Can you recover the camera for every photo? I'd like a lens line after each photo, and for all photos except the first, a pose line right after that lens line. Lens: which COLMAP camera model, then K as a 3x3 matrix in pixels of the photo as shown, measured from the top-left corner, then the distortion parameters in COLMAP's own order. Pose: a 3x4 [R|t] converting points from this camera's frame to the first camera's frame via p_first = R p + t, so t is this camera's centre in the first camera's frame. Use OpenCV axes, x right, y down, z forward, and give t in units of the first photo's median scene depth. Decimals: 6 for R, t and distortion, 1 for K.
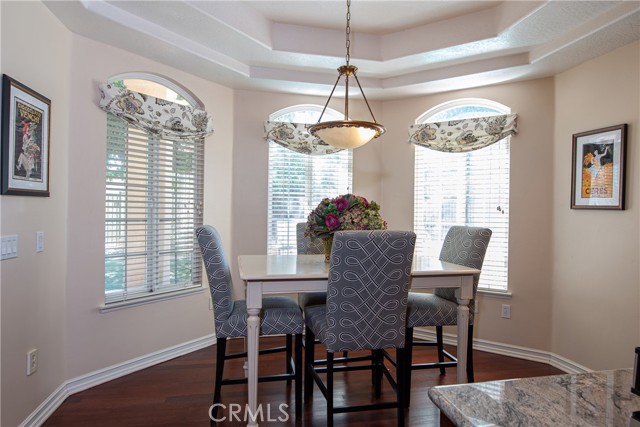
lens RADIAL K [[396.9, 0, 322.3], [0, 396.9, 214.0], [0, 0, 1]] dist [-0.019491, -0.004650]
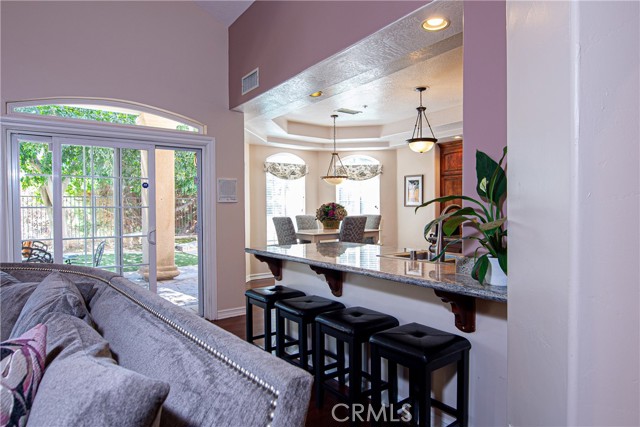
lens RADIAL K [[396.9, 0, 319.6], [0, 396.9, 213.2], [0, 0, 1]] dist [-0.019491, -0.004650]
pose [[0.911137, -0.023931, 0.411408, -0.757088], [0.019851, 0.999702, 0.014186, -0.014227], [-0.411625, -0.004758, 0.911341, -0.900973]]
